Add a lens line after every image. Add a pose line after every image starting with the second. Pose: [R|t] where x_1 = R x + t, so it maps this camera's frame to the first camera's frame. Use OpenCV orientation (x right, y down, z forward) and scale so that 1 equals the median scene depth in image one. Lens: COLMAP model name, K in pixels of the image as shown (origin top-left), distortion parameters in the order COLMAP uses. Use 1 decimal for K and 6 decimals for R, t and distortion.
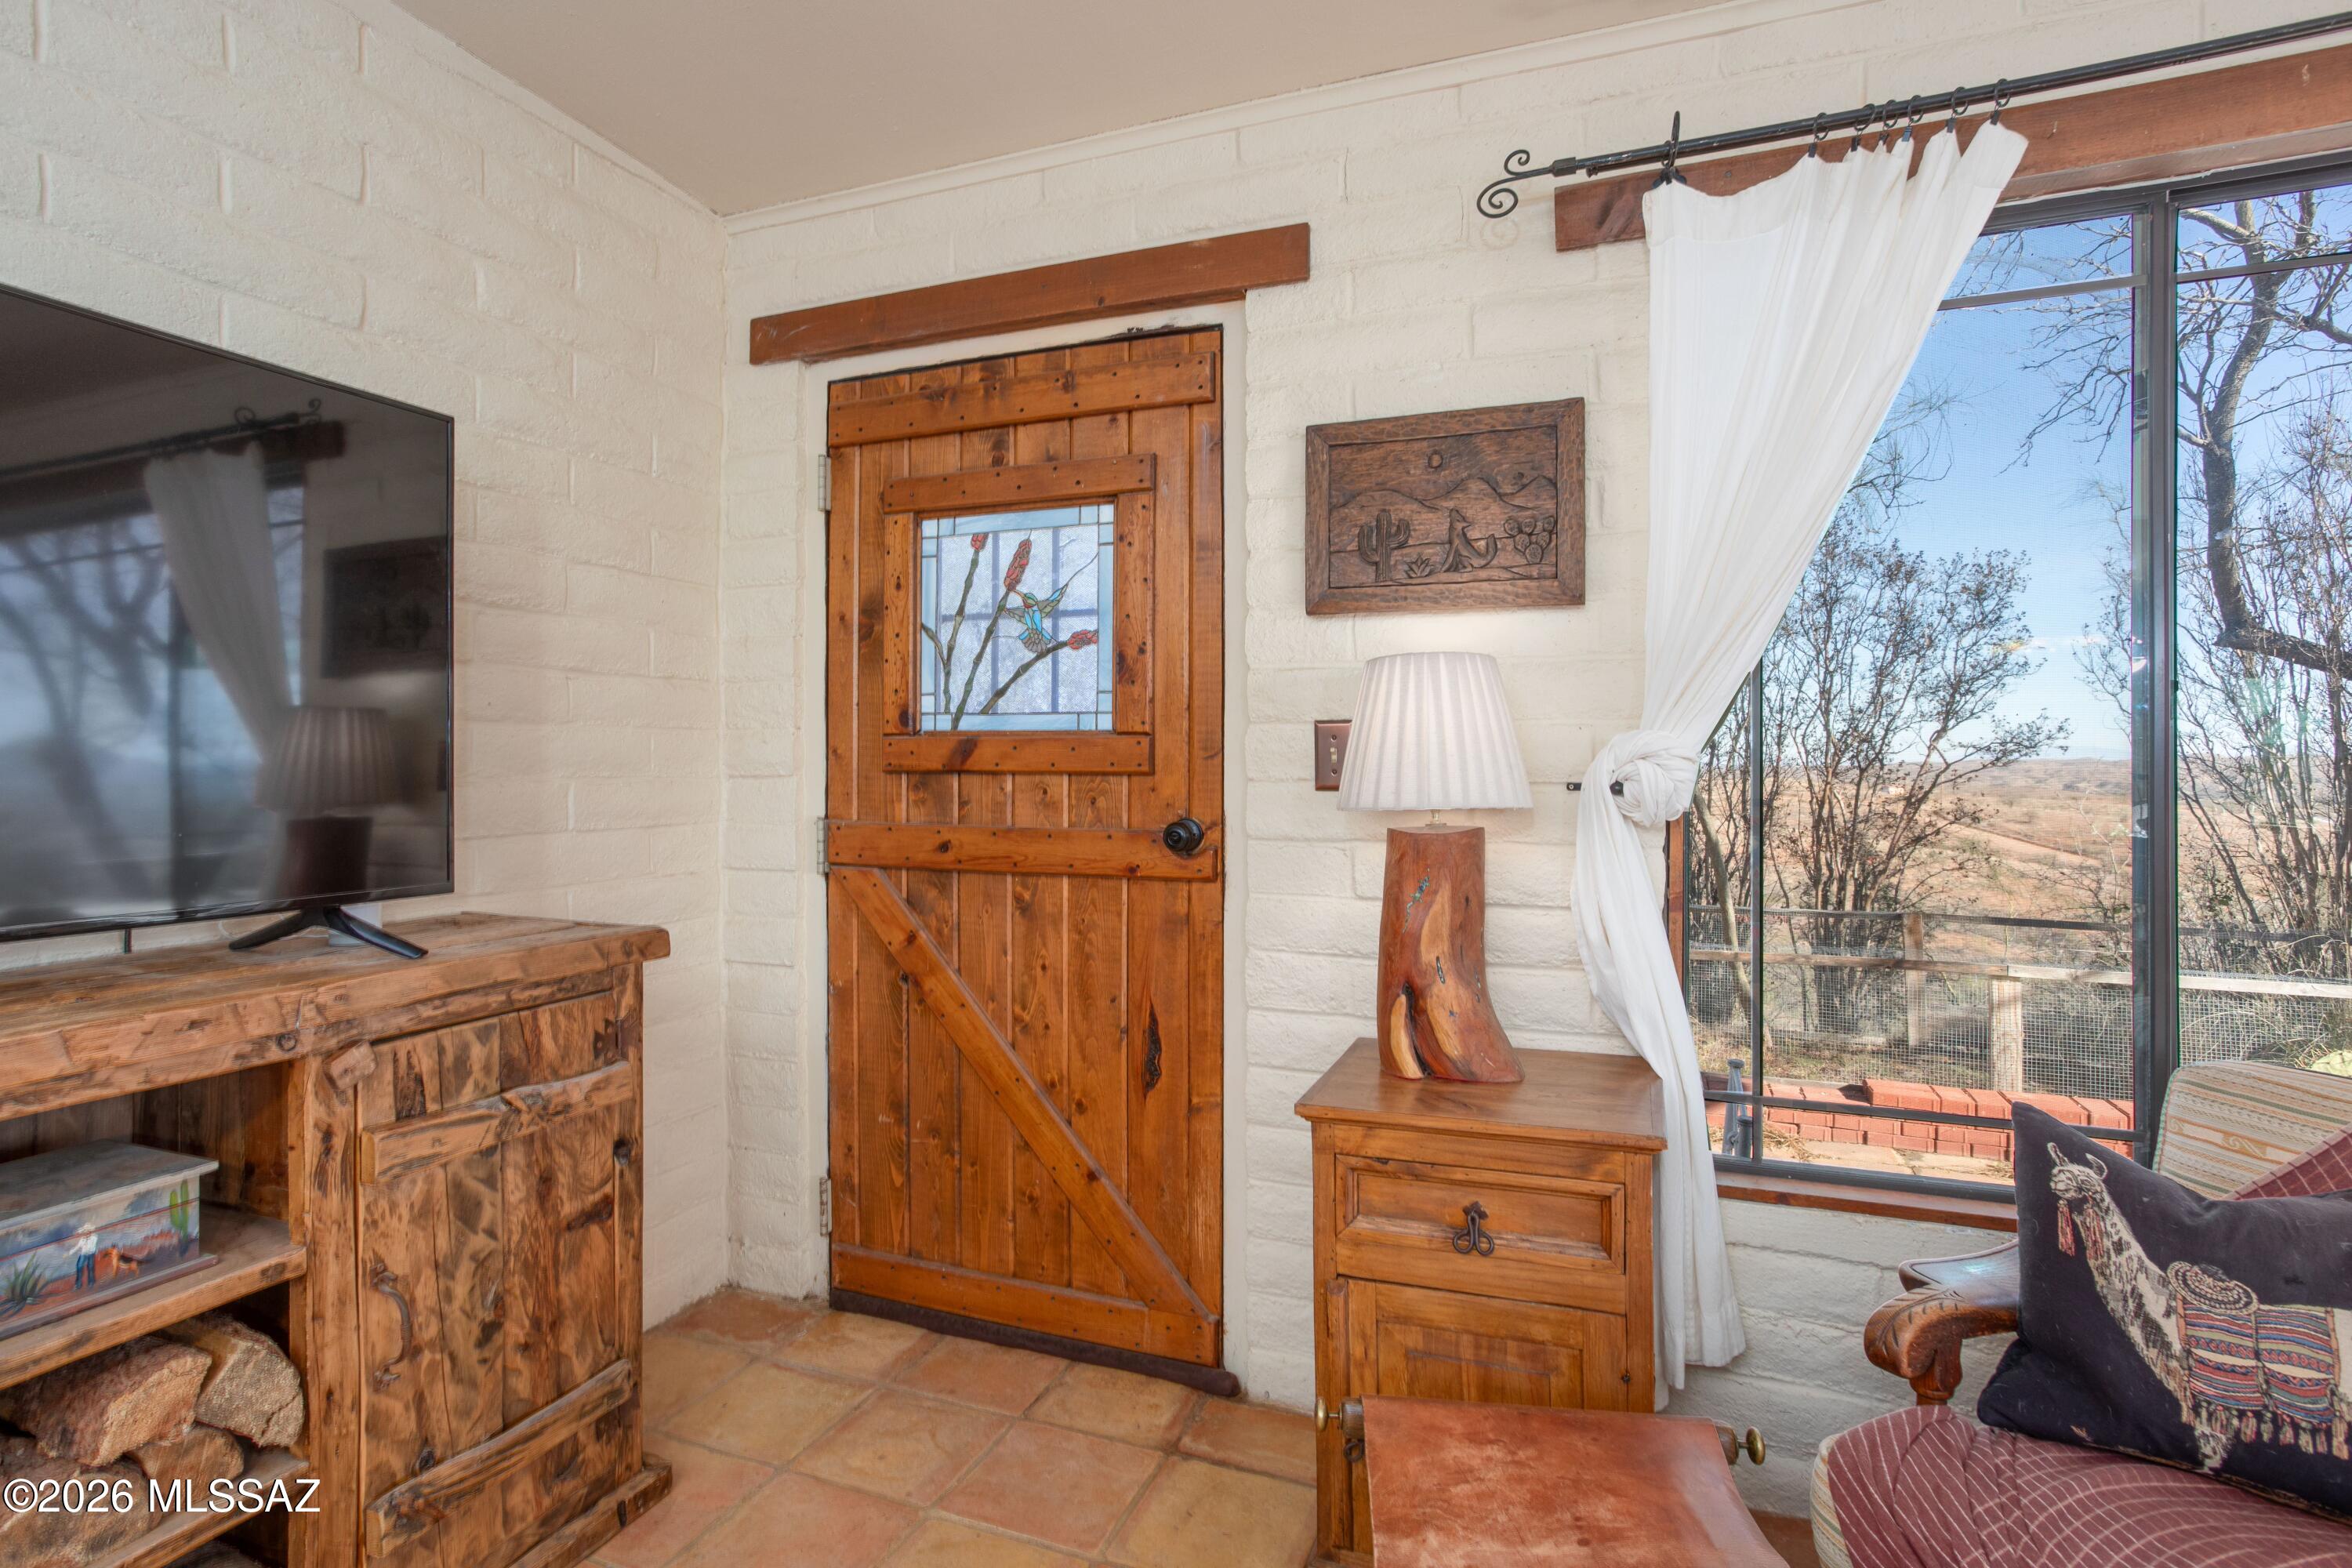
lens RADIAL K [[1217.4, 0, 1164.6], [0, 1217.4, 758.3], [0, 0, 1]] dist [-0.051845, 0.031586]
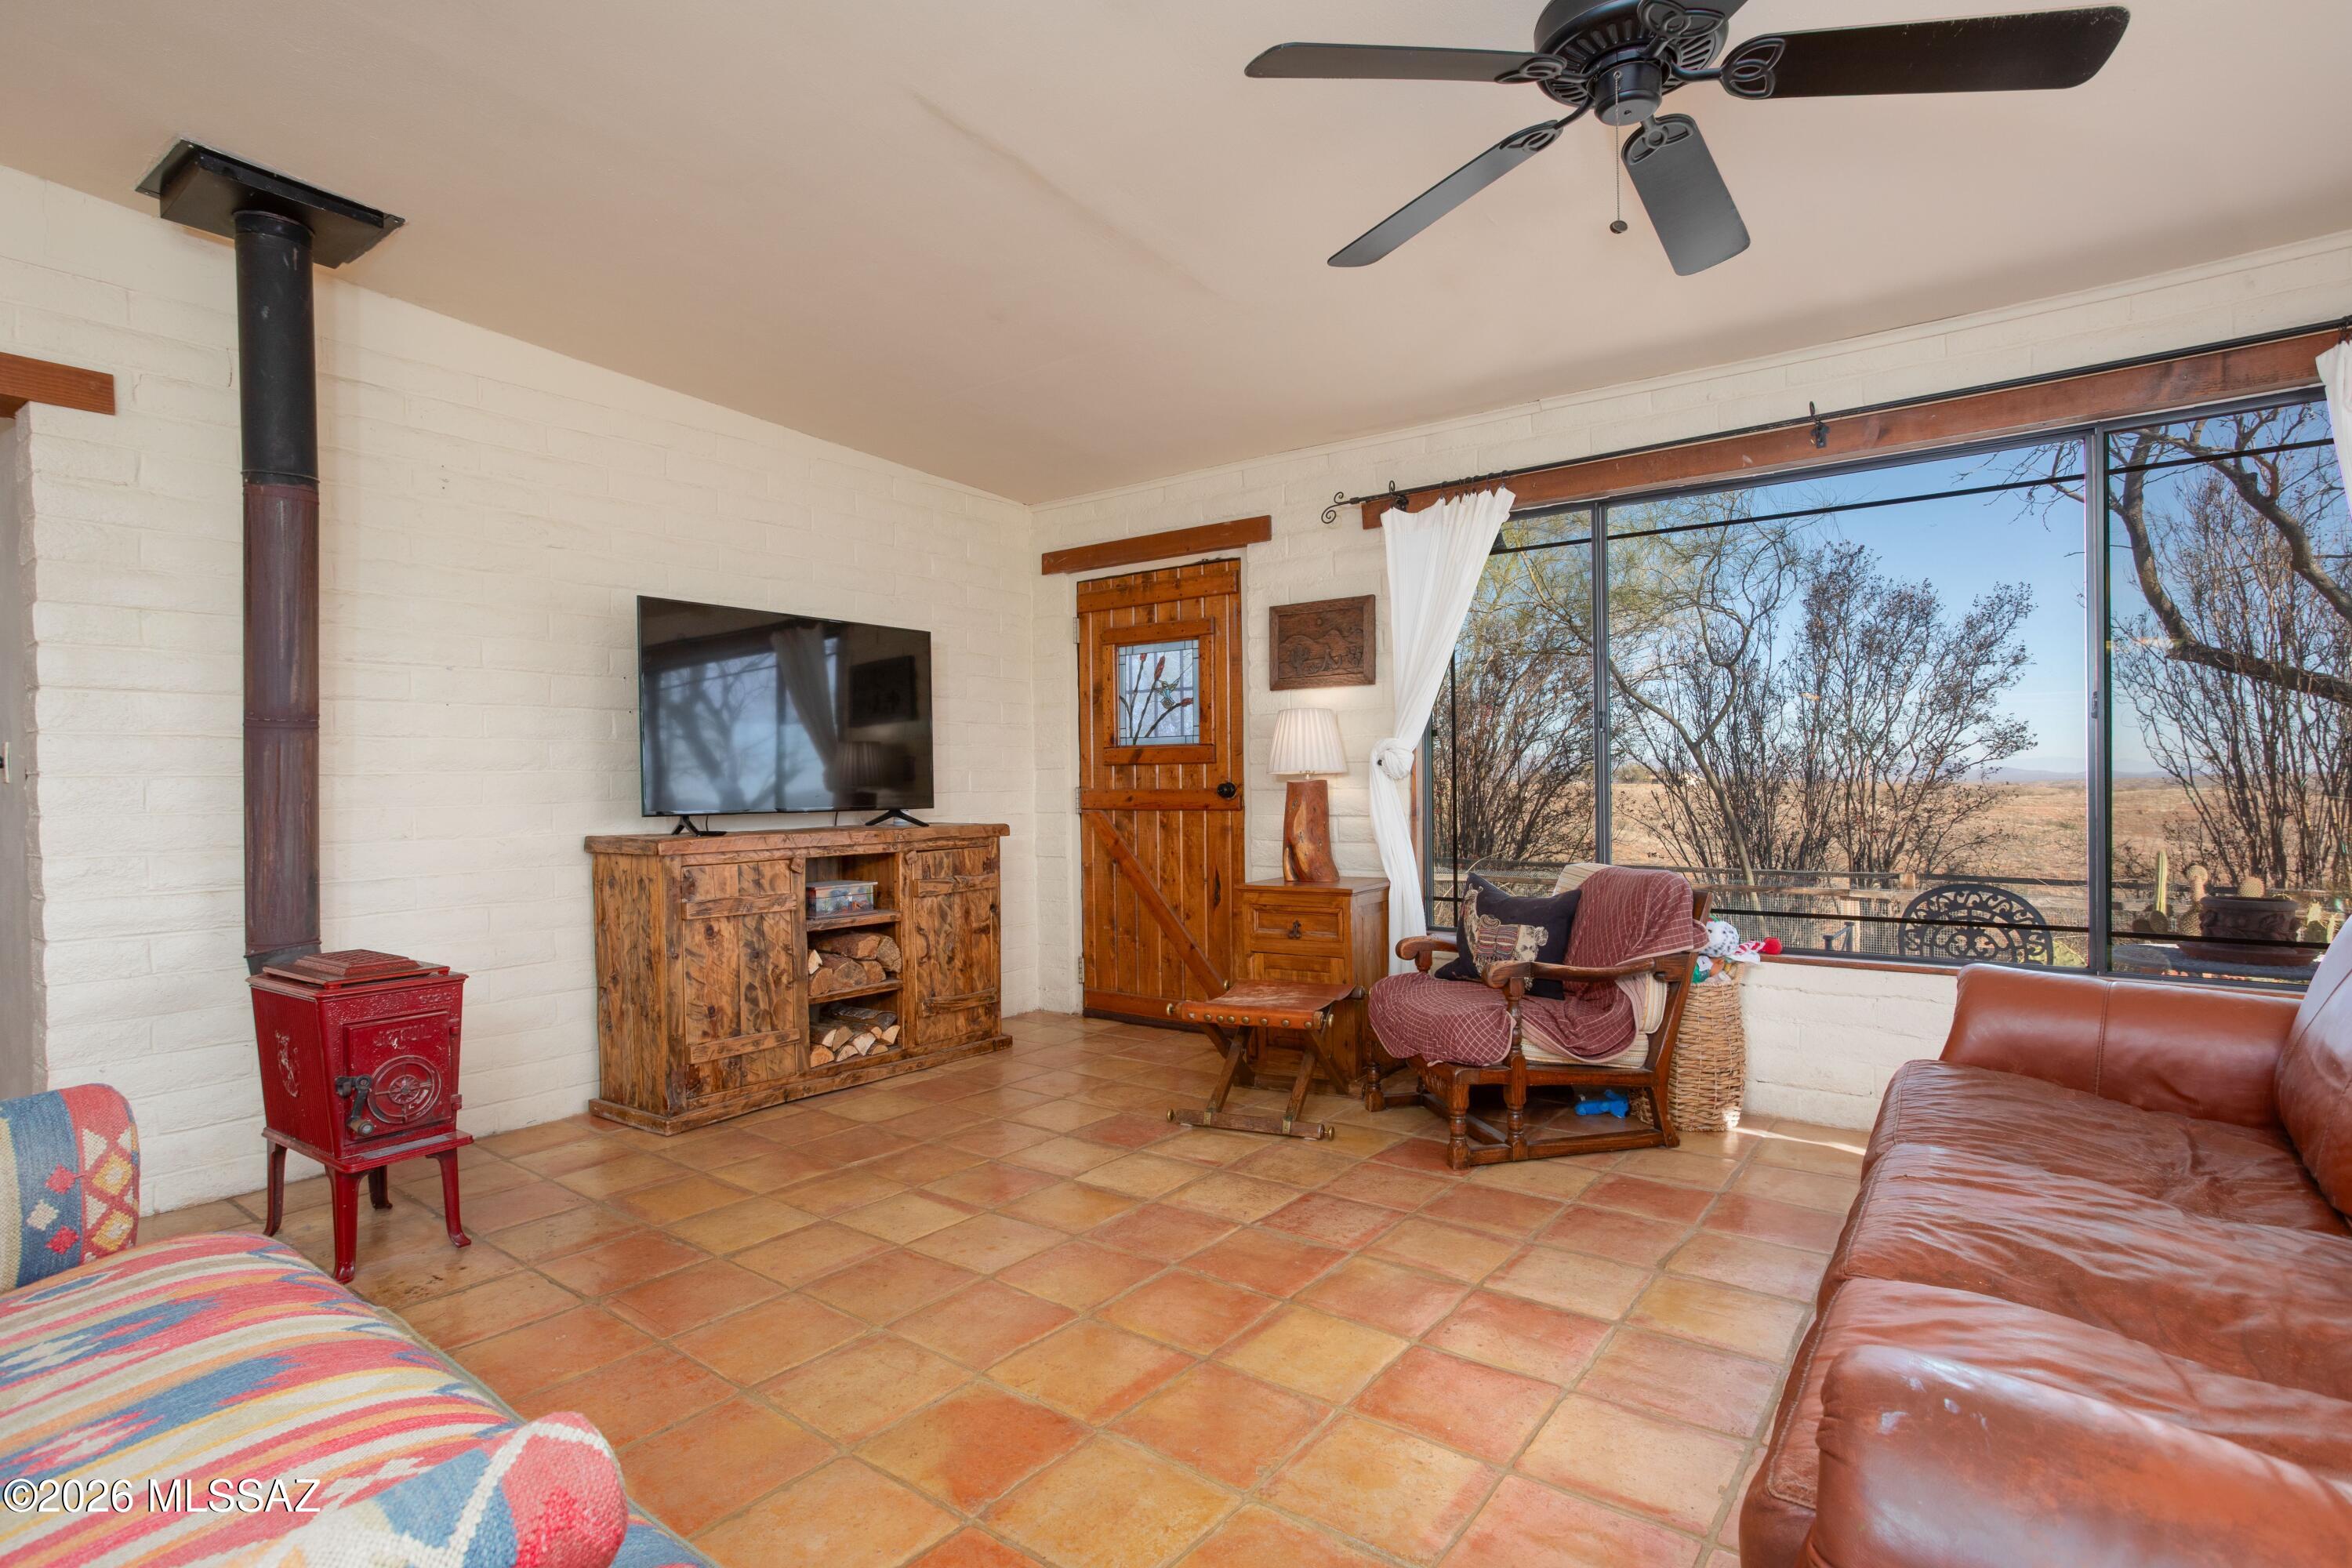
lens RADIAL K [[1217.4, 0, 1164.6], [0, 1217.4, 758.3], [0, 0, 1]] dist [-0.051845, 0.031586]
pose [[0.962842, -0.020677, -0.269273, 0.503188], [0.016899, 0.999724, -0.016341, 0.039978], [0.269536, 0.011184, 0.962925, -1.163542]]
